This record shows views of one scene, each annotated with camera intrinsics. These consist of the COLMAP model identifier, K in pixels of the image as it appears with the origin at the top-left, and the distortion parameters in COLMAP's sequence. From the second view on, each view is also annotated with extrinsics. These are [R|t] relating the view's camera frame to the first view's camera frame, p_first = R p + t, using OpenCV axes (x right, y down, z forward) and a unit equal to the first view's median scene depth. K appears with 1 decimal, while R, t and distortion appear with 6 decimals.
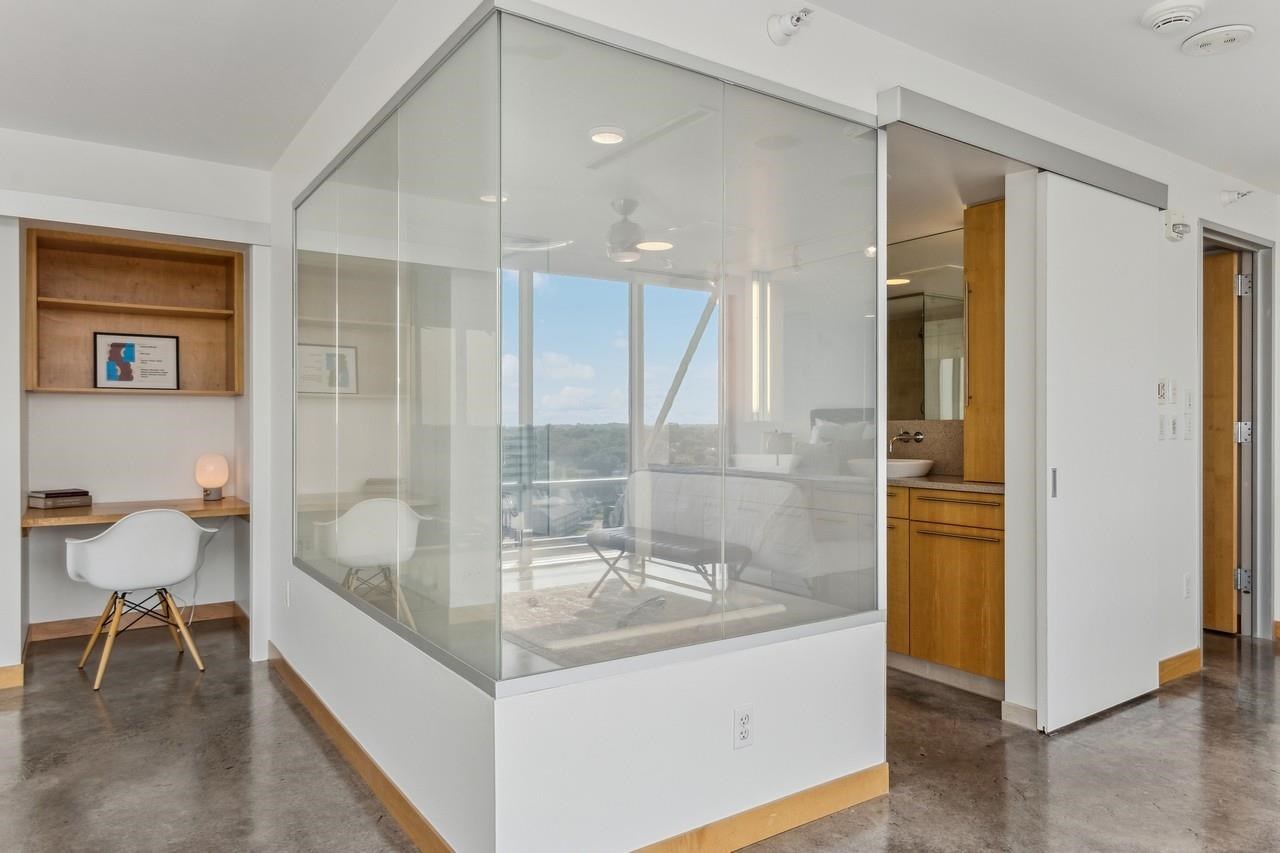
lens RADIAL K [[816.7, 0, 640.0], [0, 816.7, 426.5], [0, 0, 1]] dist [0.002258, 0.000842]
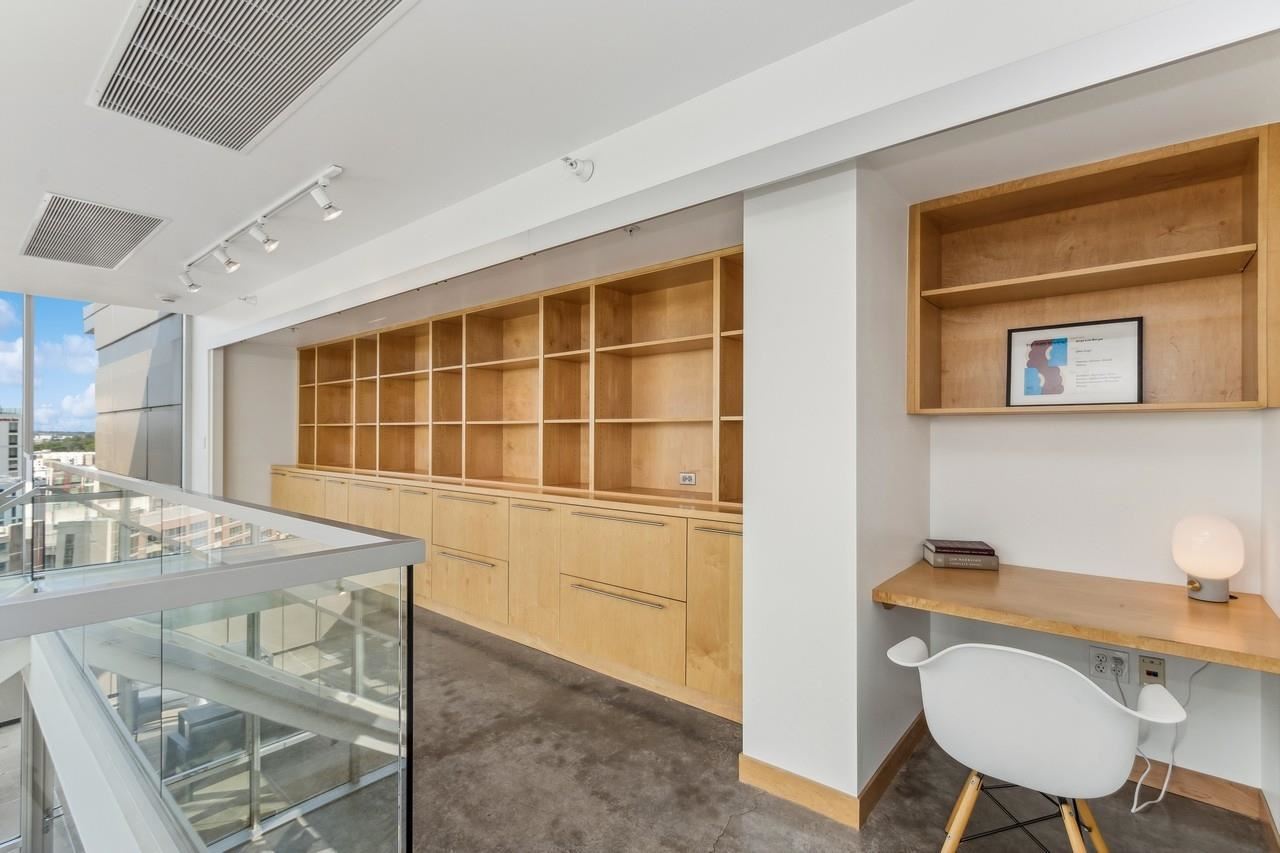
lens RADIAL K [[587.4, 0, 632.3], [0, 587.4, 429.5], [0, 0, 1]] dist [0.000683, 0.000273]
pose [[0.266823, -0.001625, -0.963744, -0.250952], [-0.007616, 0.999964, -0.003795, -0.021808], [0.963715, 0.008352, 0.266801, 0.533957]]
